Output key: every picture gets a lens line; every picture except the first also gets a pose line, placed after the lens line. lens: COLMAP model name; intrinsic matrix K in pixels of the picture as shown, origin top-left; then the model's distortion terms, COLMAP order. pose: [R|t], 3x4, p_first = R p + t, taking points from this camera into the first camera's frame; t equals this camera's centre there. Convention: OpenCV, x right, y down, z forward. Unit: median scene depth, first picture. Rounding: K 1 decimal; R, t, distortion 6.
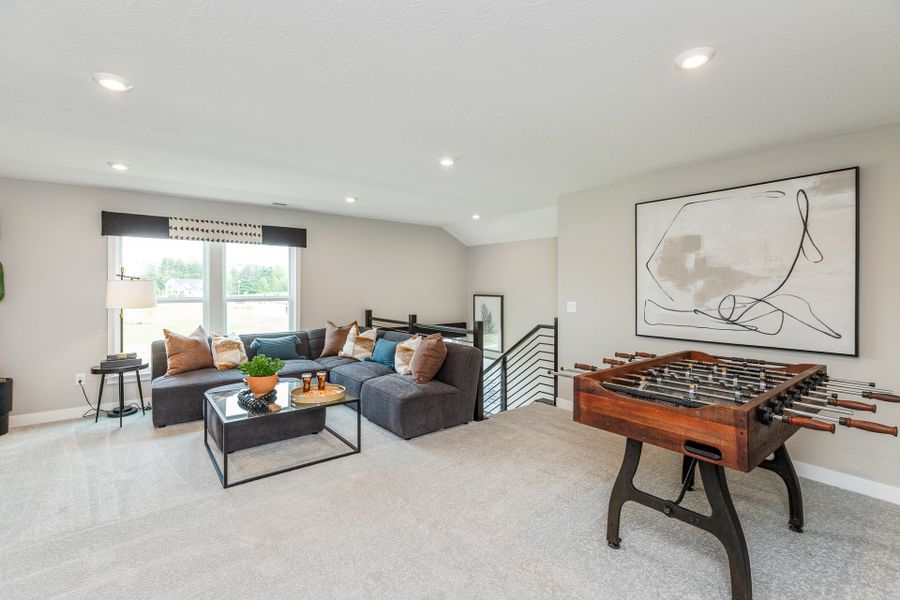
lens RADIAL K [[402.7, 0, 449.7], [0, 402.7, 293.7], [0, 0, 1]] dist [-0.001243, 0.001011]
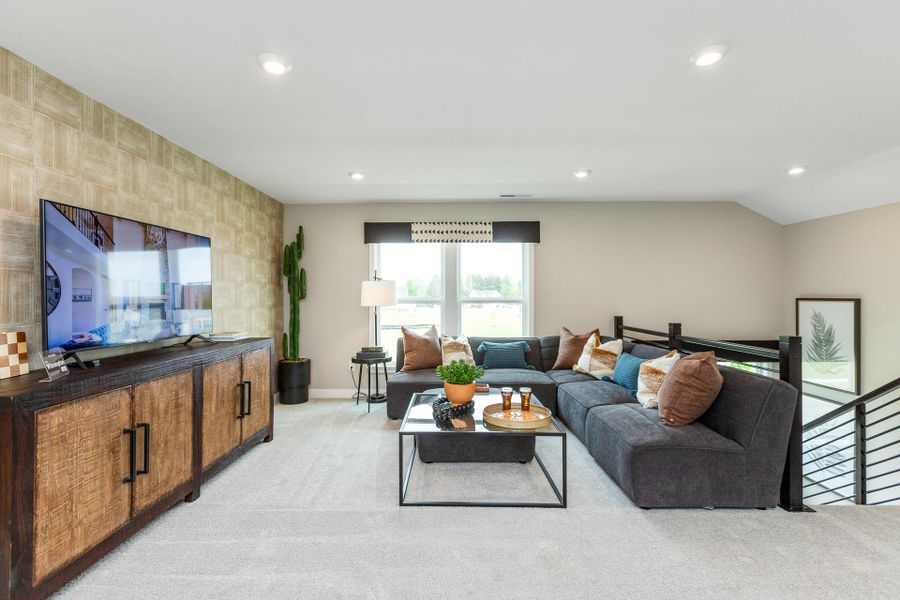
lens RADIAL K [[402.7, 0, 450.1], [0, 402.7, 299.5], [0, 0, 1]] dist [-0.001243, 0.001011]
pose [[0.779257, -0.000149, -0.626705, 0.052838], [-0.007848, 0.999919, -0.009996, 0.025216], [0.626656, 0.012708, 0.779192, 0.244856]]
